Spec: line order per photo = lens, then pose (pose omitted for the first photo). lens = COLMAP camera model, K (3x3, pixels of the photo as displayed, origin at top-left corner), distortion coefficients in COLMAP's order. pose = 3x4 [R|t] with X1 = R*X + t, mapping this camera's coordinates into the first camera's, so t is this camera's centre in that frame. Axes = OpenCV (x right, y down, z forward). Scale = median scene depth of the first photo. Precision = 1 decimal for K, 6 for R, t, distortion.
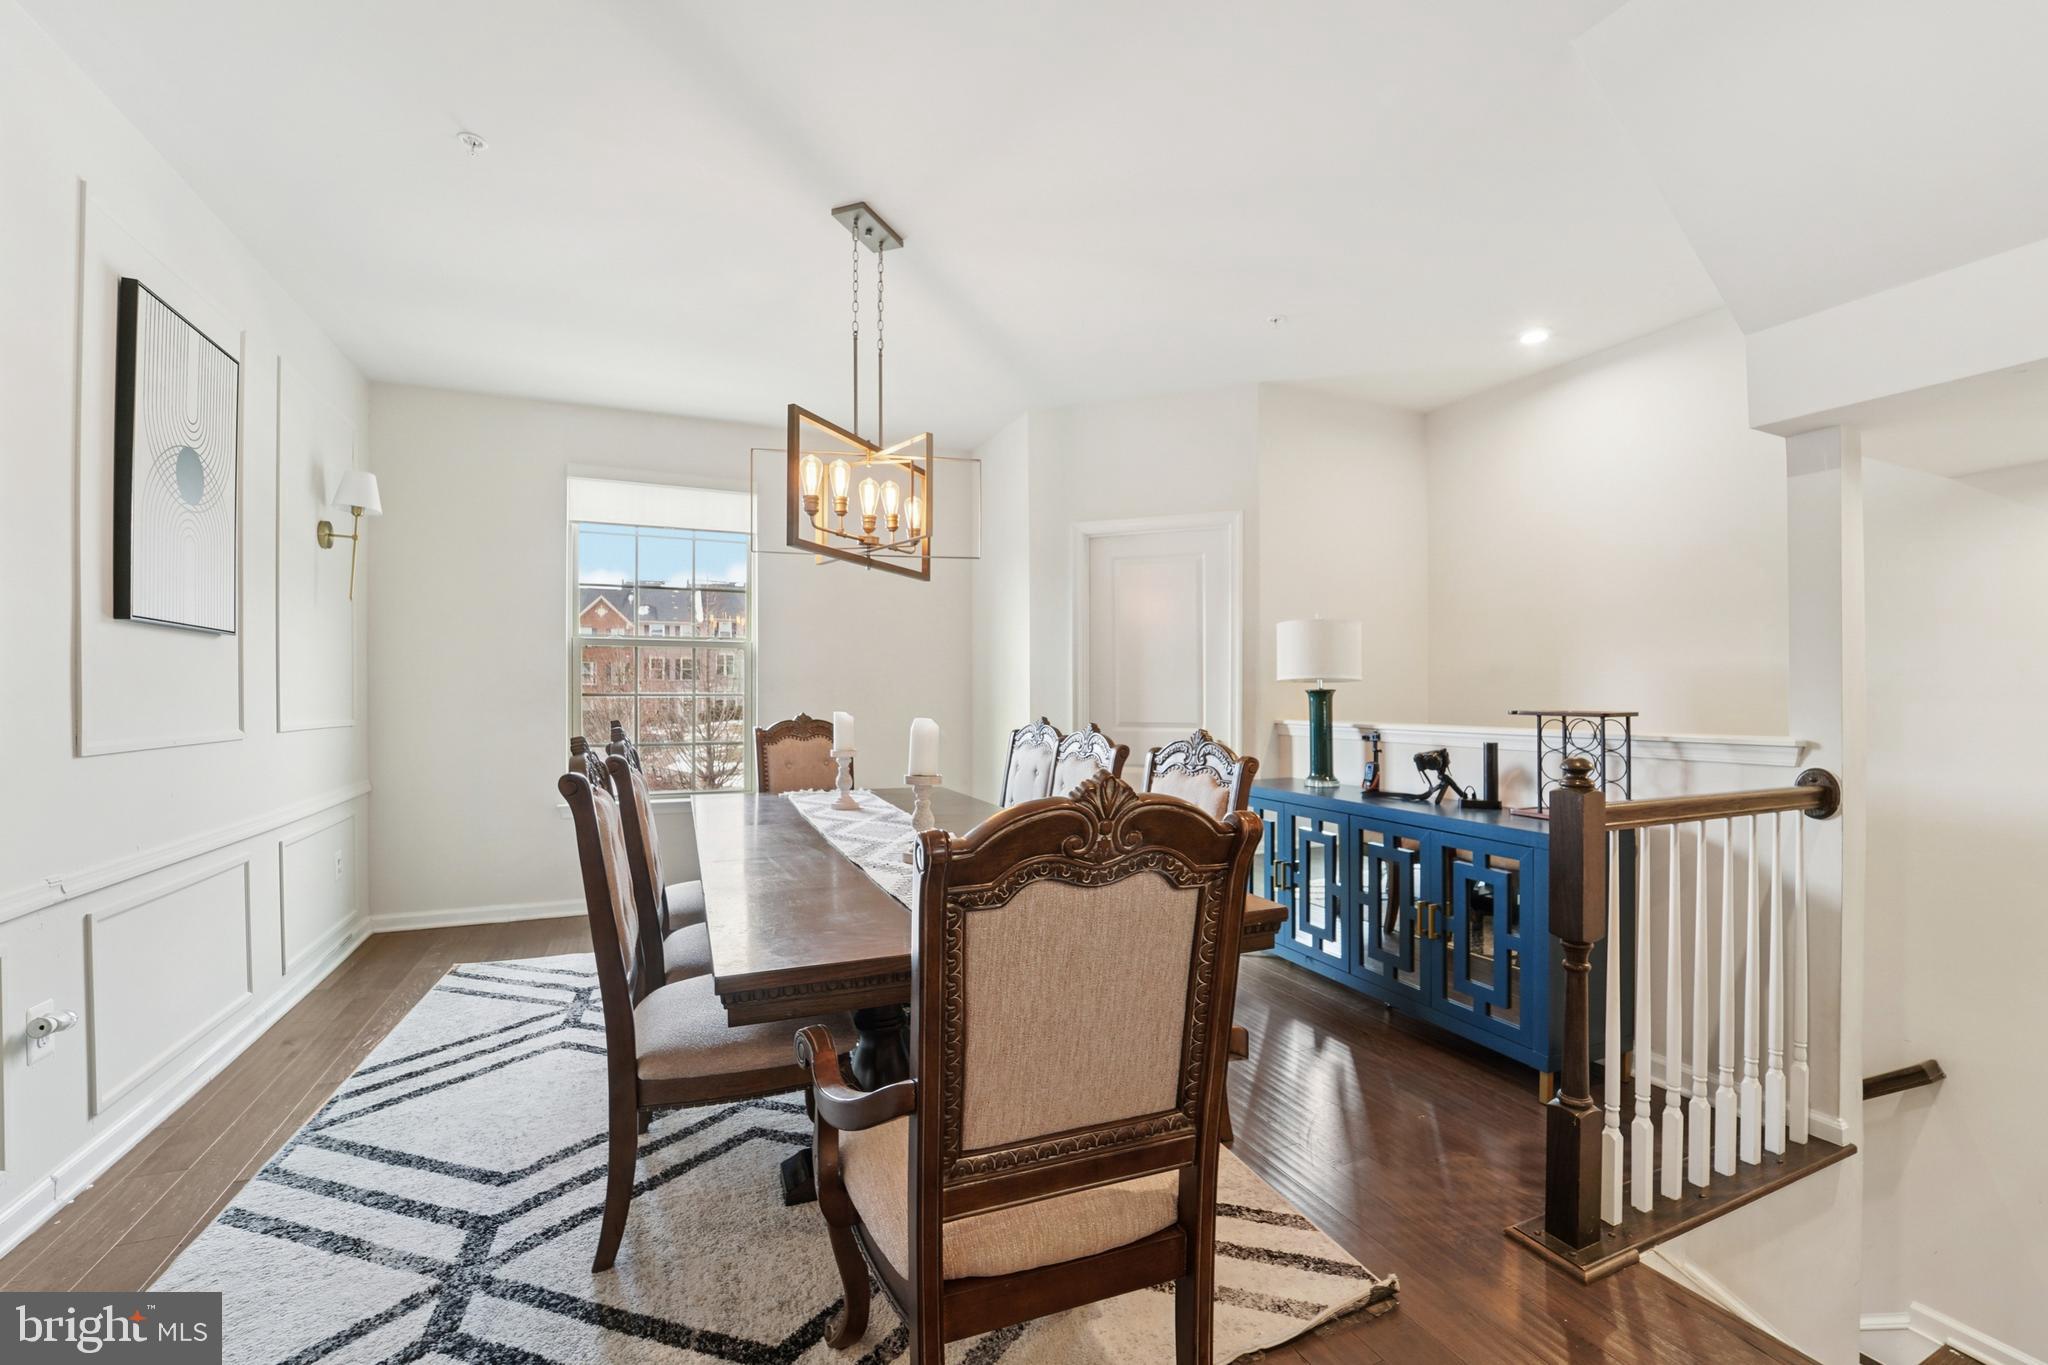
lens RADIAL K [[831.8, 0, 1026.8], [0, 831.8, 690.1], [0, 0, 1]] dist [-0.021226, -0.000976]
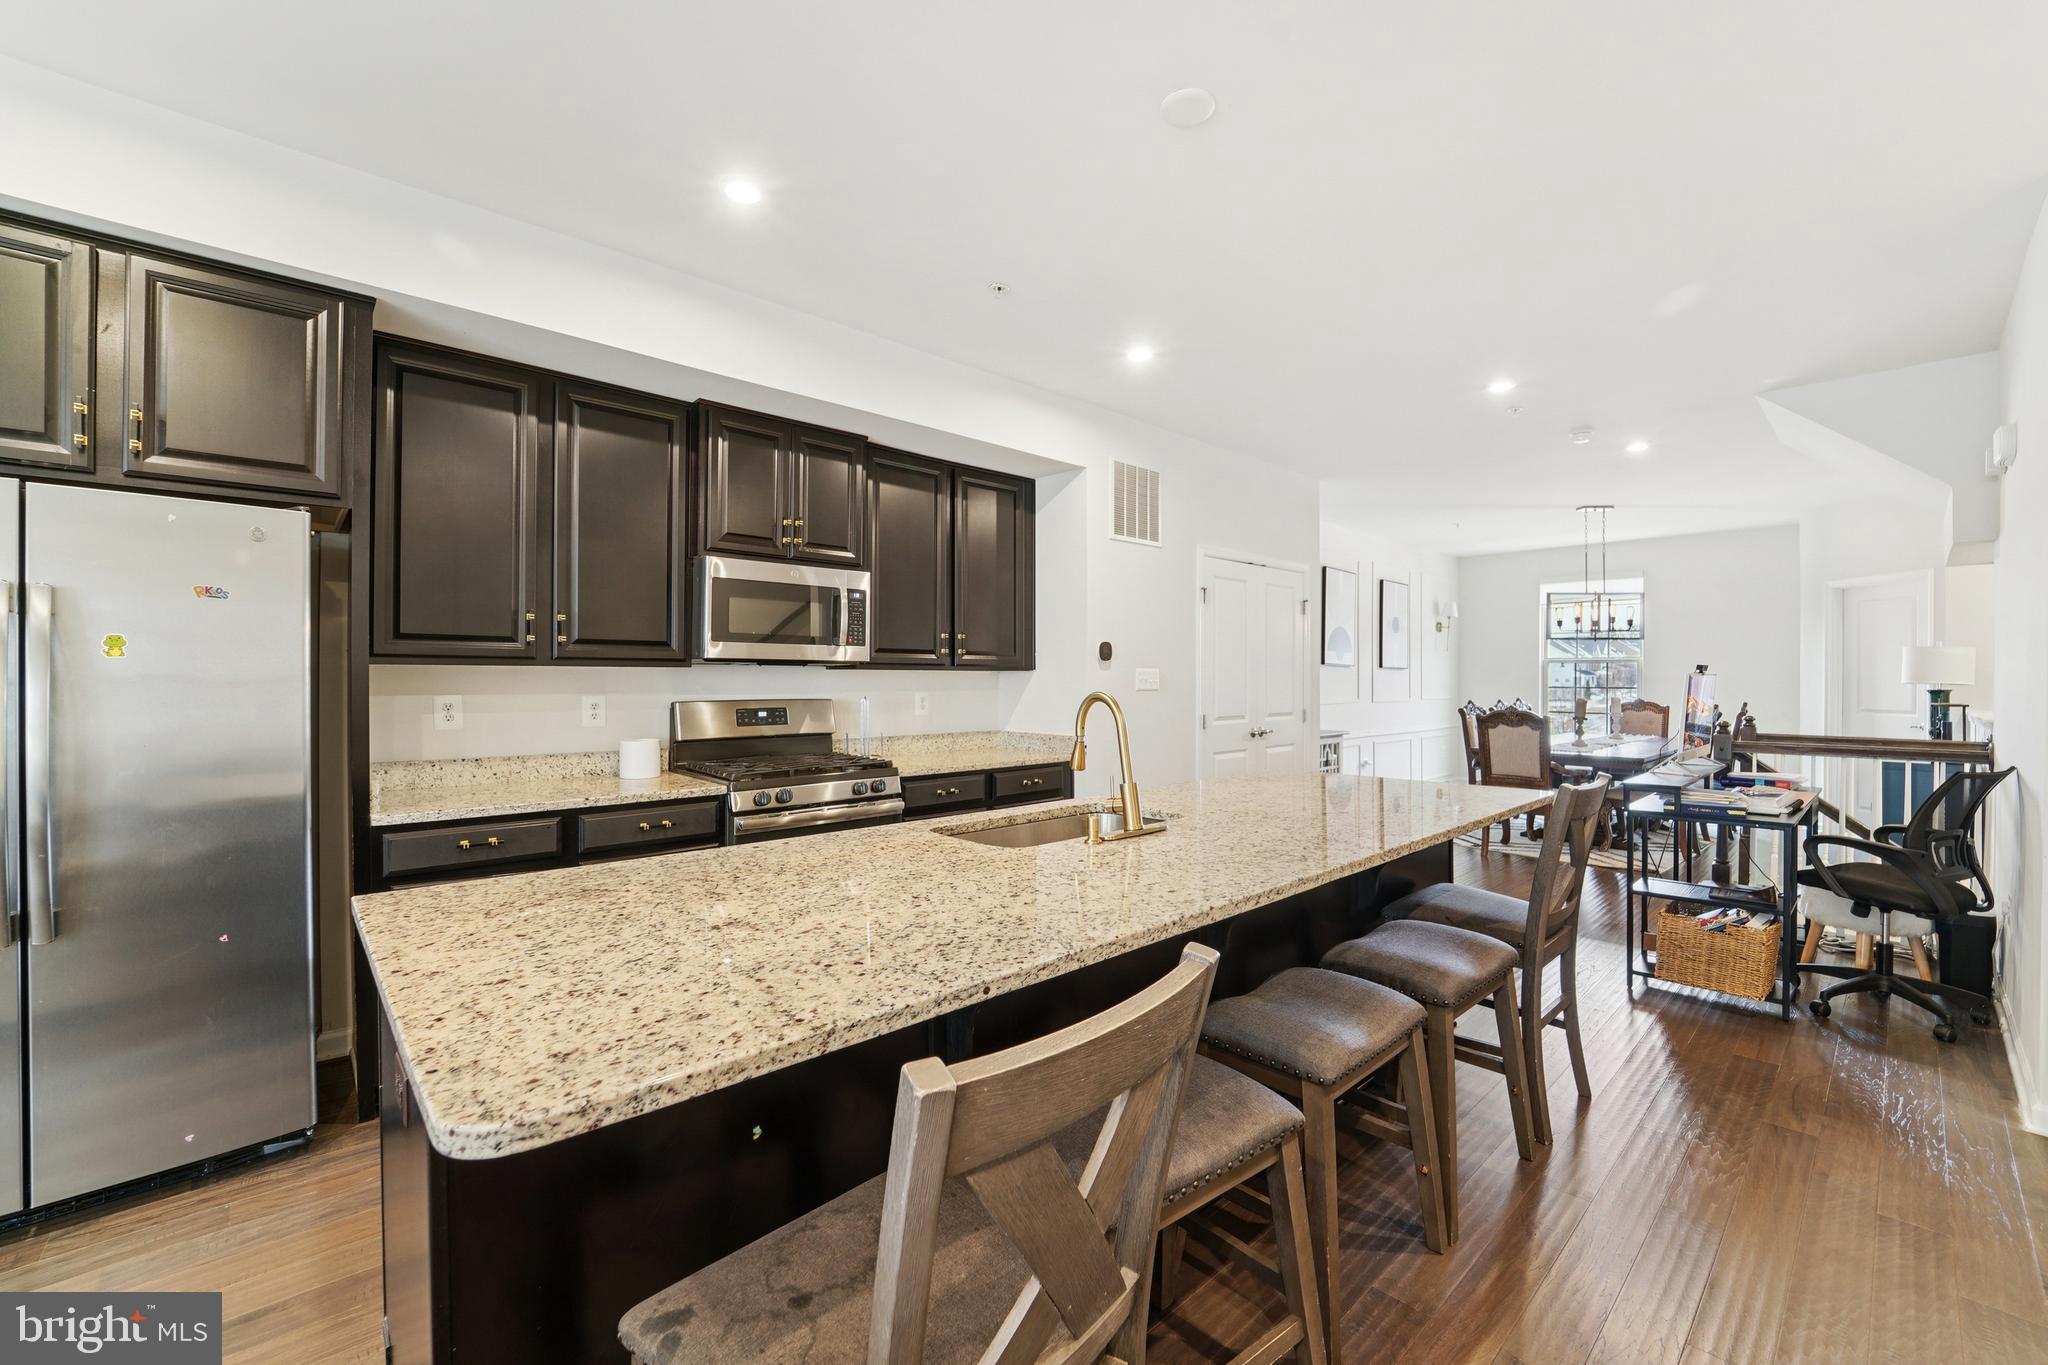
lens RADIAL K [[831.8, 0, 1024.7], [0, 831.8, 682.0], [0, 0, 1]] dist [-0.021226, -0.000976]
pose [[0.313008, 0.005755, -0.949733, 1.819073], [0.003996, 0.999965, 0.007377, -0.046867], [0.949742, -0.006104, 0.312974, -1.606725]]
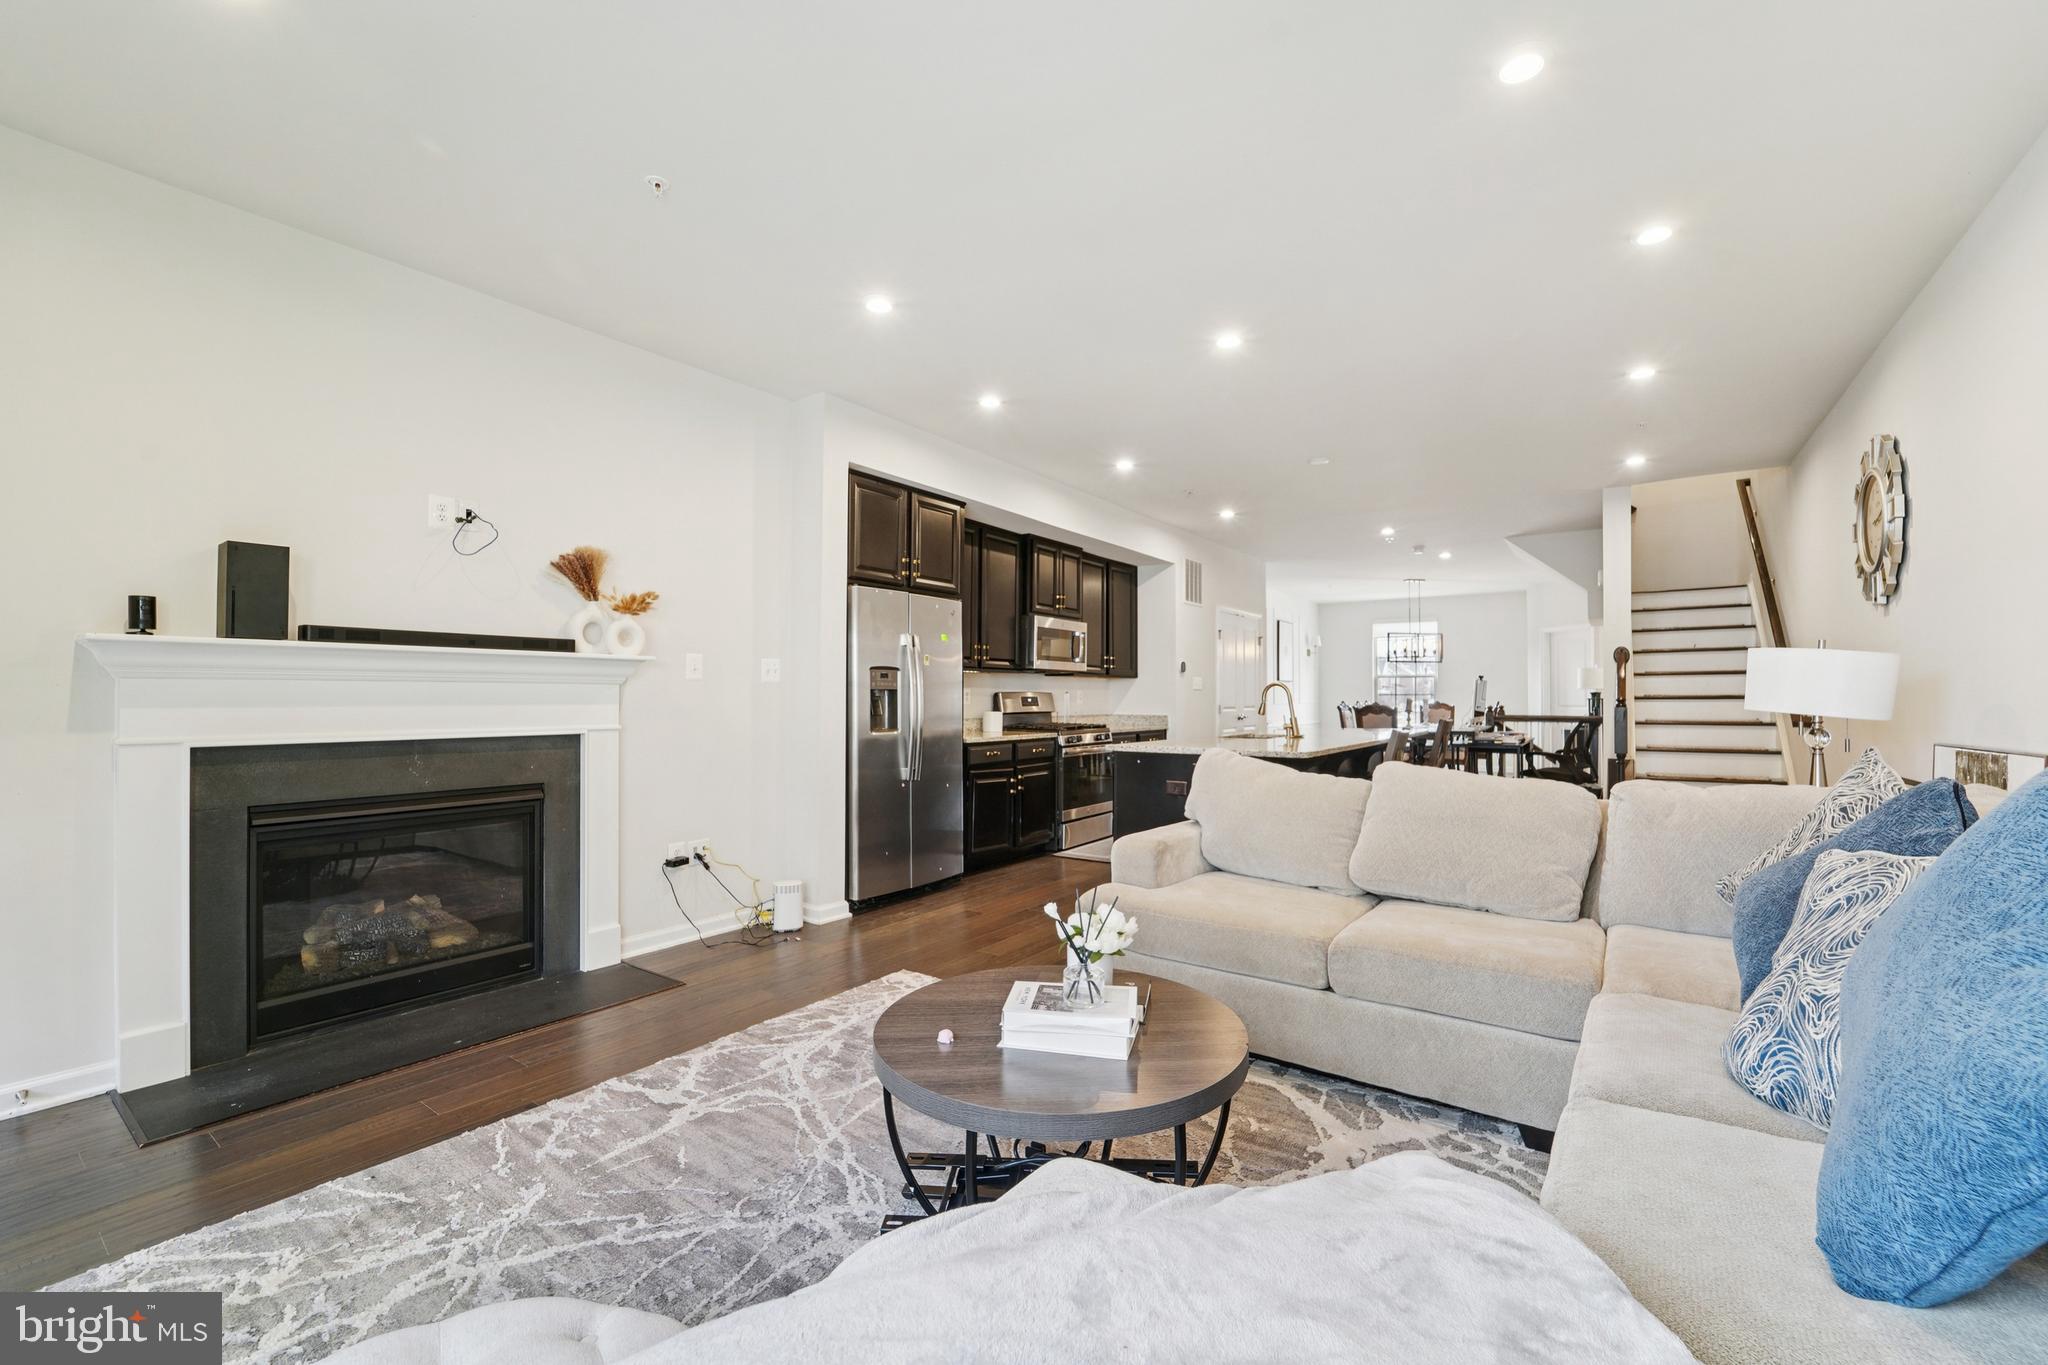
lens RADIAL K [[831.8, 0, 1023.1], [0, 831.8, 686.5], [0, 0, 1]] dist [-0.021226, -0.000976]
pose [[0.498491, -0.012441, -0.866806, 2.577357], [0.005597, 0.999922, -0.011133, 0.004673], [0.866877, 0.000698, 0.498522, -2.935734]]
